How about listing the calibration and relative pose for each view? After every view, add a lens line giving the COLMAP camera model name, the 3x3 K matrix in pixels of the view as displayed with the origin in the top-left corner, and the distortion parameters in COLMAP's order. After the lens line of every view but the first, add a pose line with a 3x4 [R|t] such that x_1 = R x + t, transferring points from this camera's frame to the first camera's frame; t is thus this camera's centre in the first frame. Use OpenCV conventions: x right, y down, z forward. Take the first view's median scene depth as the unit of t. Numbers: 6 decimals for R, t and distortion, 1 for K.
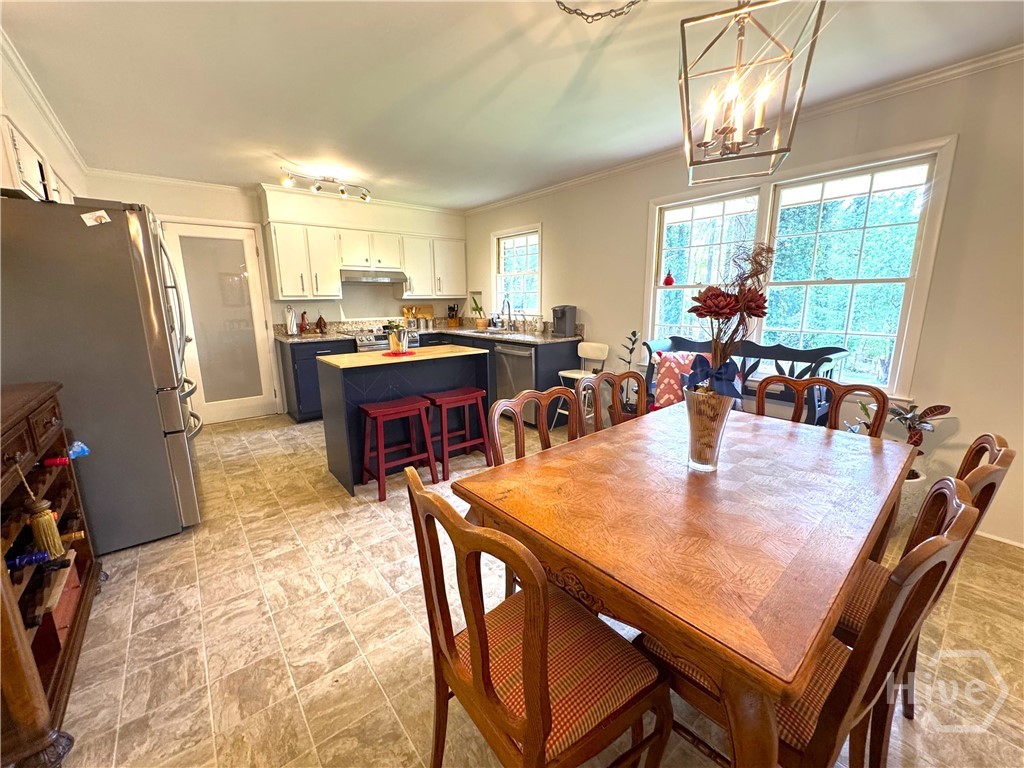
lens RADIAL K [[409.1, 0, 512.0], [0, 409.1, 384.0], [0, 0, 1]] dist [-0.008935, 0.000021]
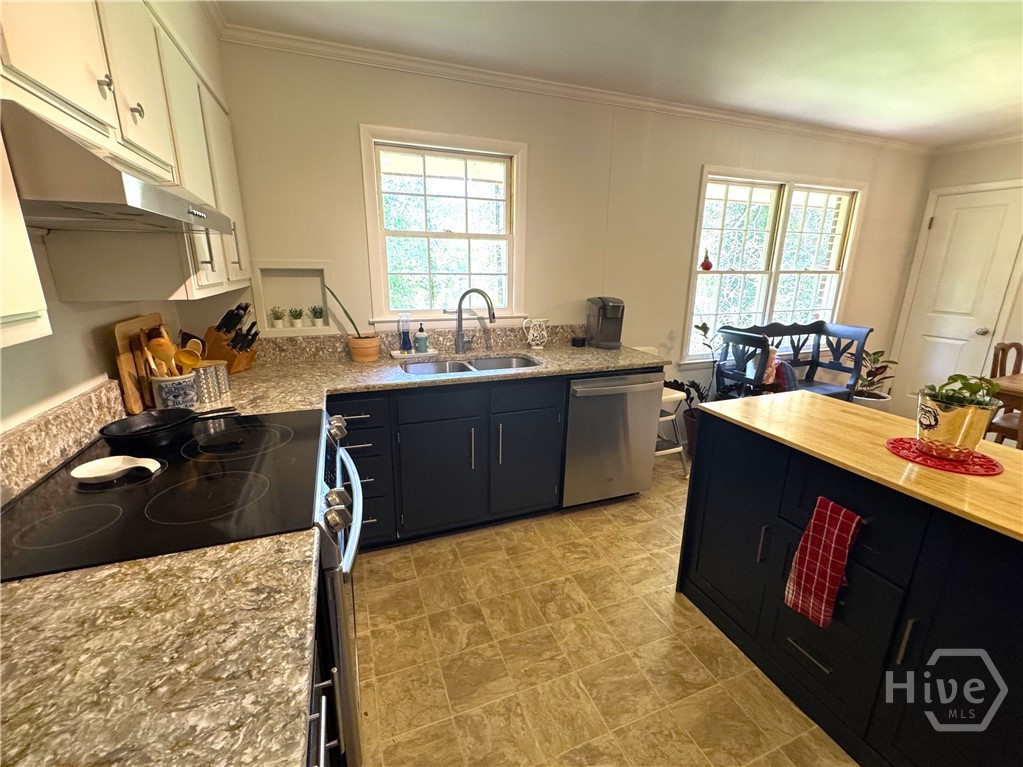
lens RADIAL K [[438.3, 0, 511.5], [0, 438.3, 383.5], [0, 0, 1]] dist [-0.001267, -0.000010]
pose [[0.306871, -0.238962, 0.921264, -0.503193], [0.183720, 0.964635, 0.189015, -0.191246], [-0.933851, 0.111251, 0.339920, 0.804482]]
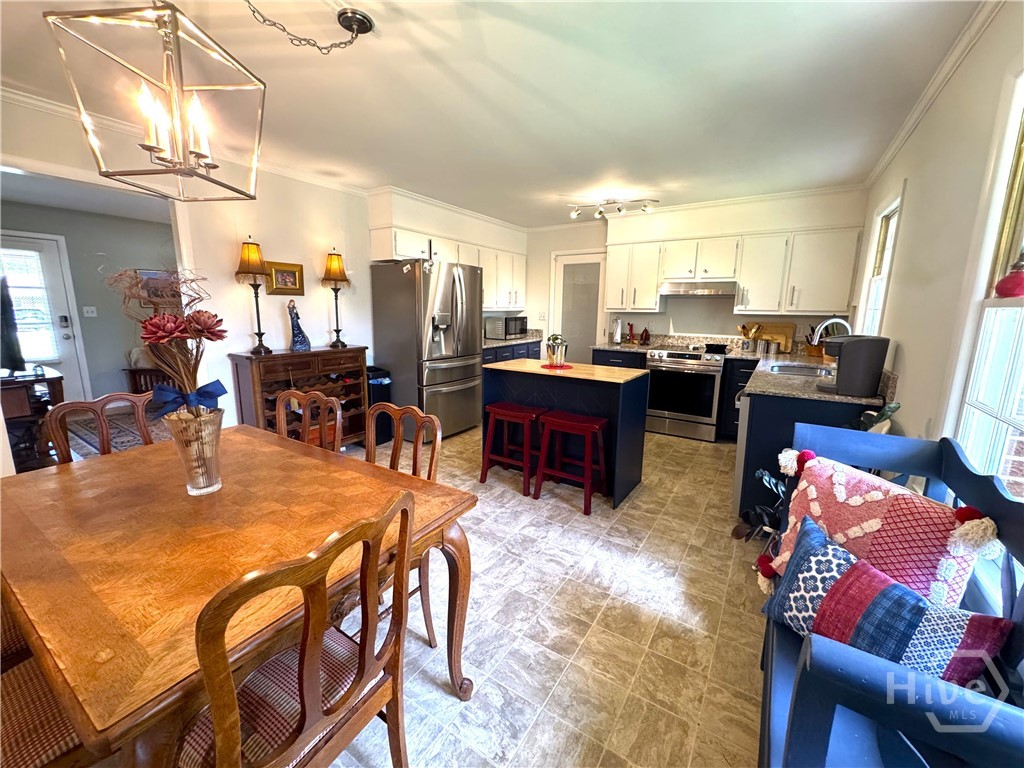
lens RADIAL K [[408.1, 0, 512.0], [0, 408.1, 384.0], [0, 0, 1]] dist [-0.004286, 0.000188]
pose [[0.296341, 0.188344, -0.936327, 0.433244], [-0.208698, 0.969441, 0.128953, -0.092139], [0.932002, 0.157195, 0.326593, 0.368614]]
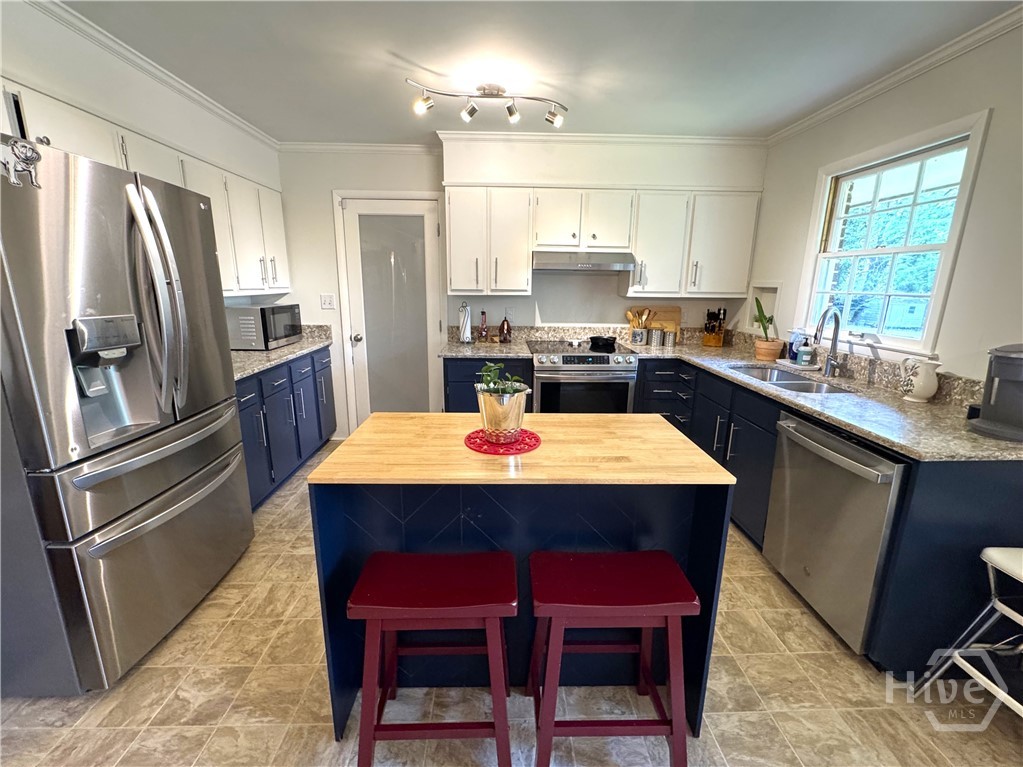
lens RADIAL K [[423.6, 0, 511.5], [0, 423.6, 383.5], [0, 0, 1]] dist [-0.003399, -0.000250]
pose [[0.793239, 0.156763, -0.588385, -0.007614], [-0.142015, 0.987273, 0.071579, -0.109042], [0.592118, 0.026780, 0.805406, 0.417129]]
